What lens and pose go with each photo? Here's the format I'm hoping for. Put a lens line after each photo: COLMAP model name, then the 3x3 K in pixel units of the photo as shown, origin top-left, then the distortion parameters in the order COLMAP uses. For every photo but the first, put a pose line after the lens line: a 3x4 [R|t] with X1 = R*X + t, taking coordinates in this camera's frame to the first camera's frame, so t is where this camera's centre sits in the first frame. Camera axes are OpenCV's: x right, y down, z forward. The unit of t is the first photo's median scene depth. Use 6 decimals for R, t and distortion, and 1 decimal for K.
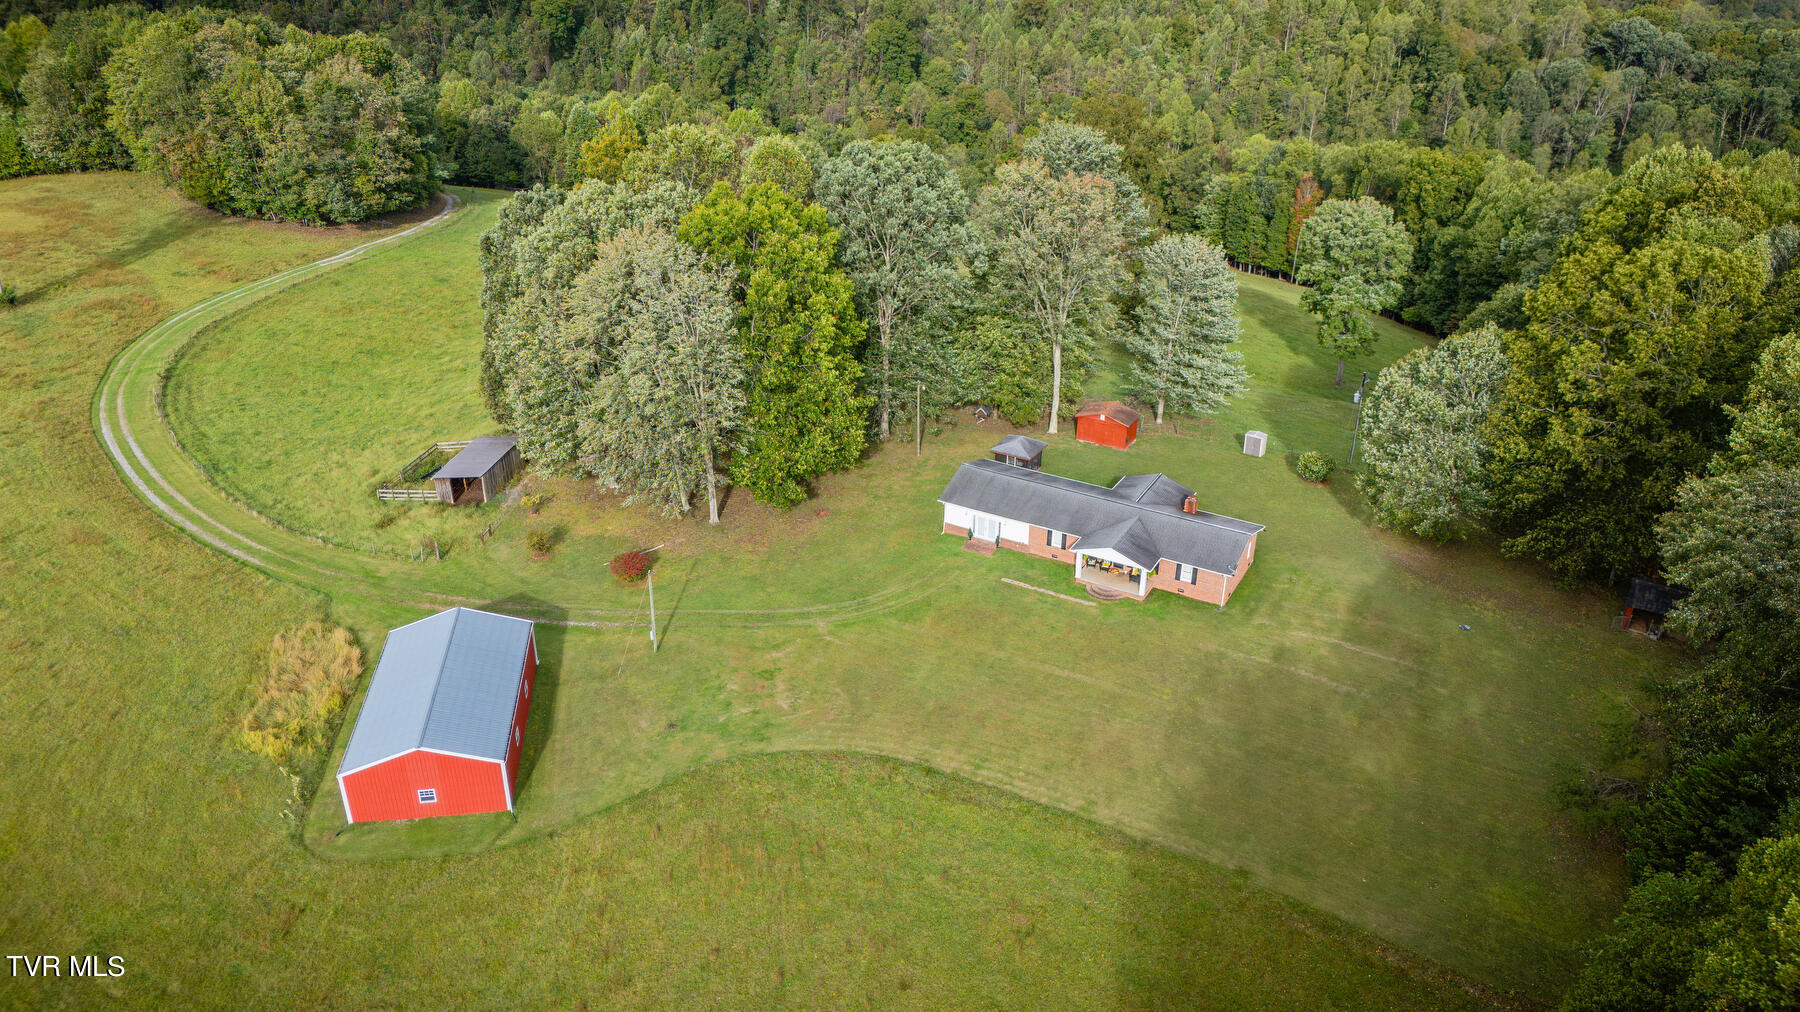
lens RADIAL K [[1326.1, 0, 900.0], [0, 1326.1, 506.0], [0, 0, 1]] dist [0.071768, -0.071482]
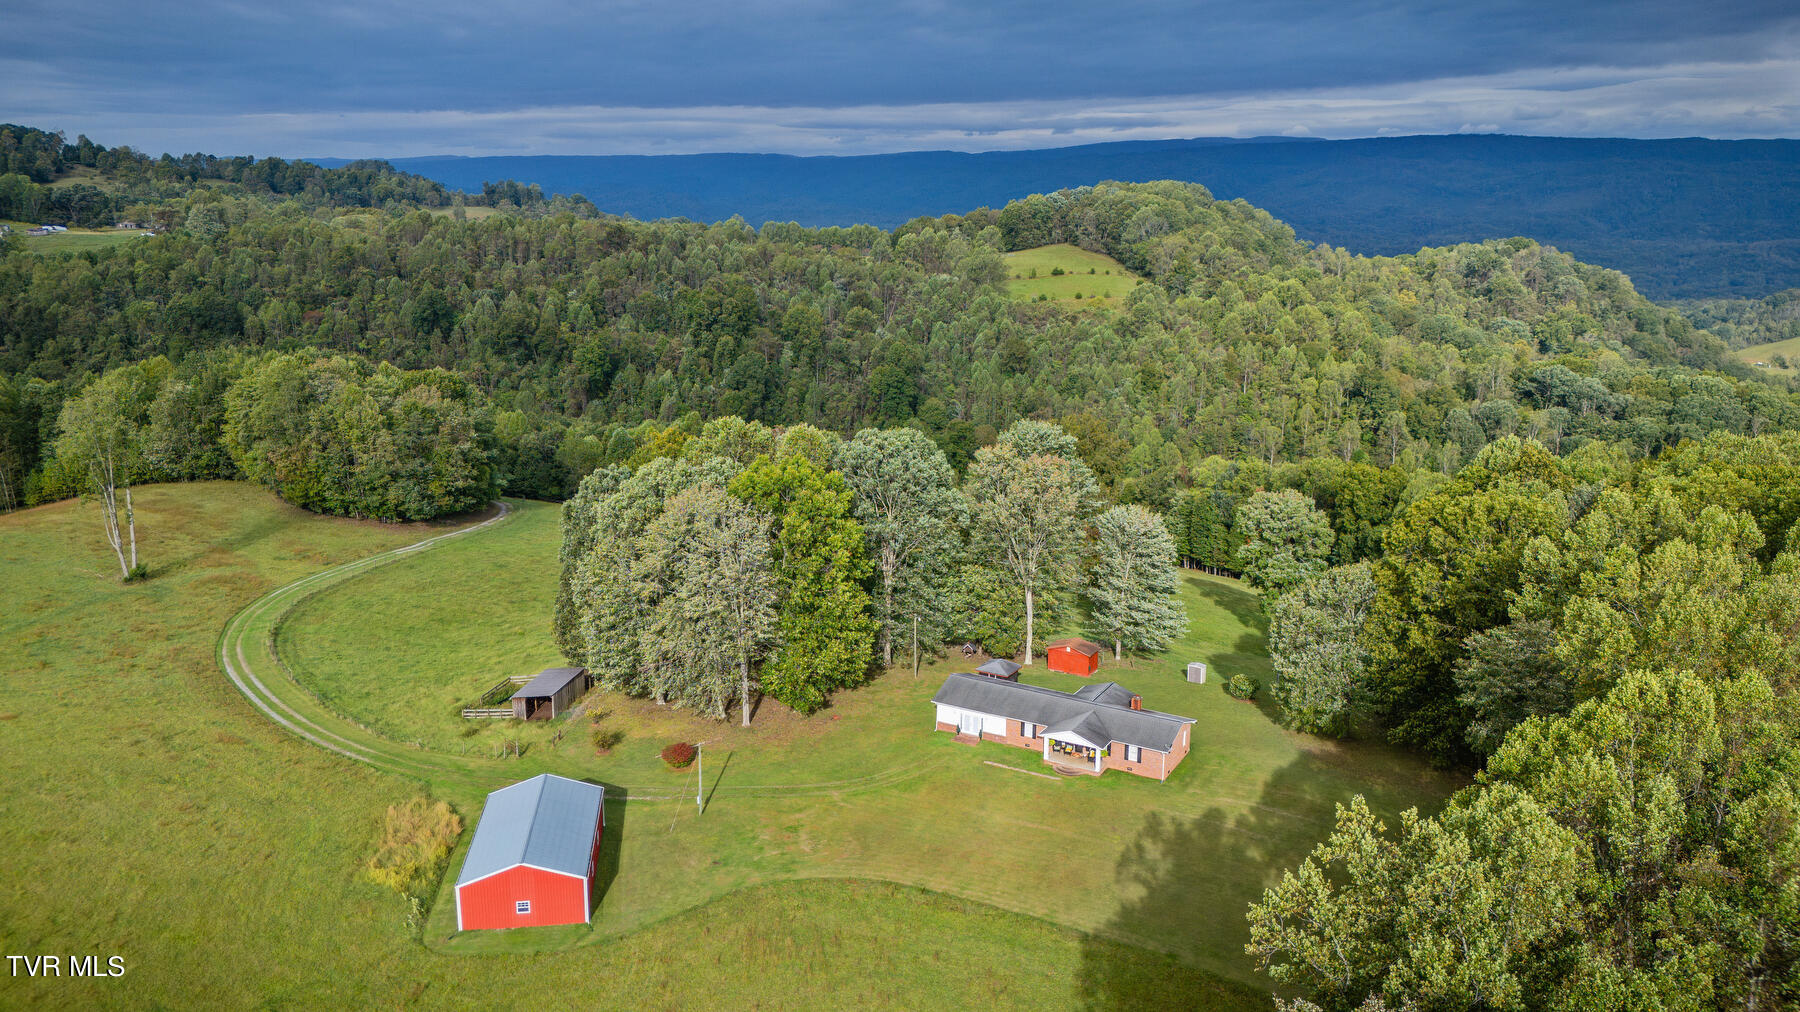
lens RADIAL K [[1321.4, 0, 900.0], [0, 1321.4, 506.0], [0, 0, 1]] dist [0.103517, -0.136534]
pose [[0.999999, -0.000415, 0.001298, -0.001503], [0.000724, 0.968803, -0.247833, 0.113057], [-0.001155, 0.247834, 0.968802, -0.211619]]
